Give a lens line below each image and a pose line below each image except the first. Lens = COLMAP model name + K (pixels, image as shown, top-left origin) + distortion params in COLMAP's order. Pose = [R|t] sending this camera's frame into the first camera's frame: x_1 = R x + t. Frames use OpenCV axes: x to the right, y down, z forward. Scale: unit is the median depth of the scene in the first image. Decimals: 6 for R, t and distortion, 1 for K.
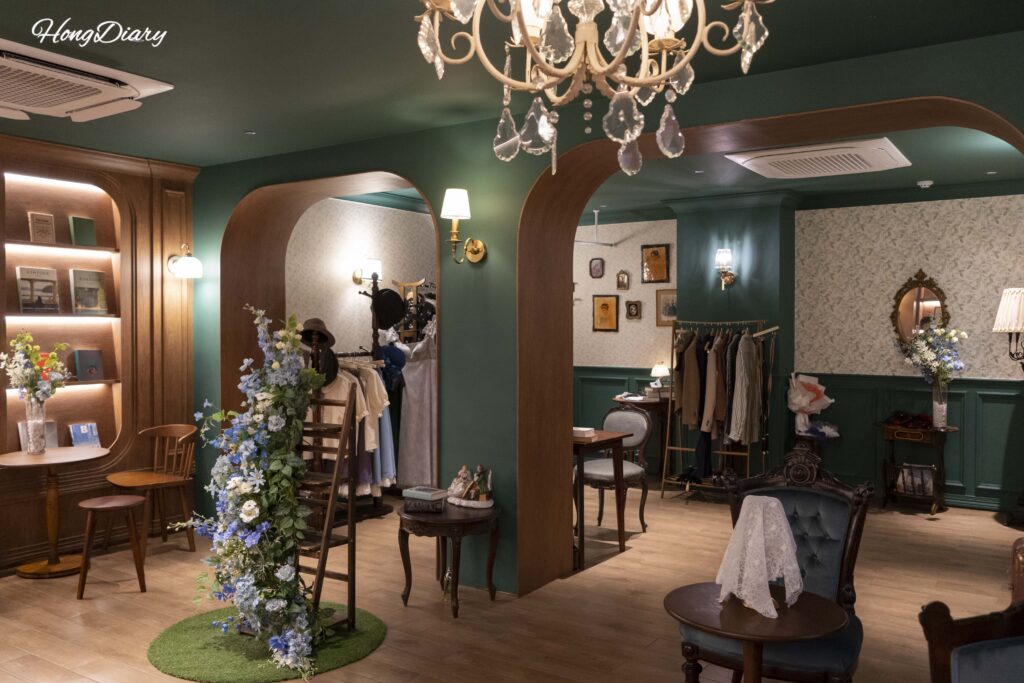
lens RADIAL K [[831.1, 0, 512.0], [0, 831.1, 341.5], [0, 0, 1]] dist [0.004422, 0.013341]
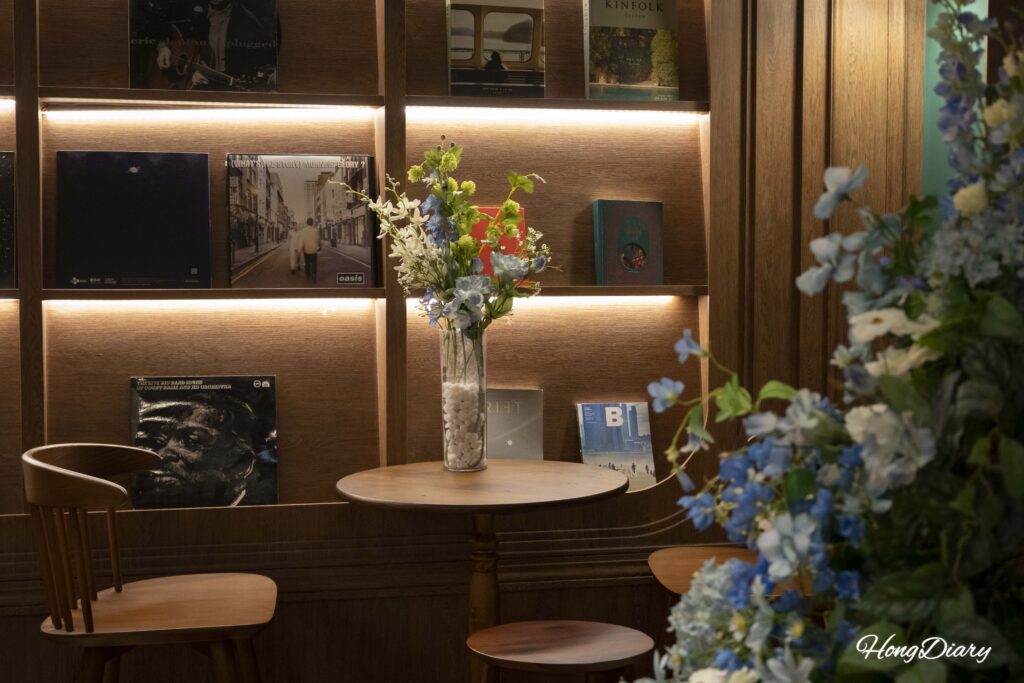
lens RADIAL K [[1688.9, 0, 512.0], [0, 1688.9, 341.5], [0, 0, 1]] dist [-0.006945, 0.006437]
pose [[0.737330, 0.042714, -0.674181, -0.047419], [-0.010232, 0.998591, 0.052076, 0.035616], [0.675455, -0.031499, 0.736728, 0.444119]]
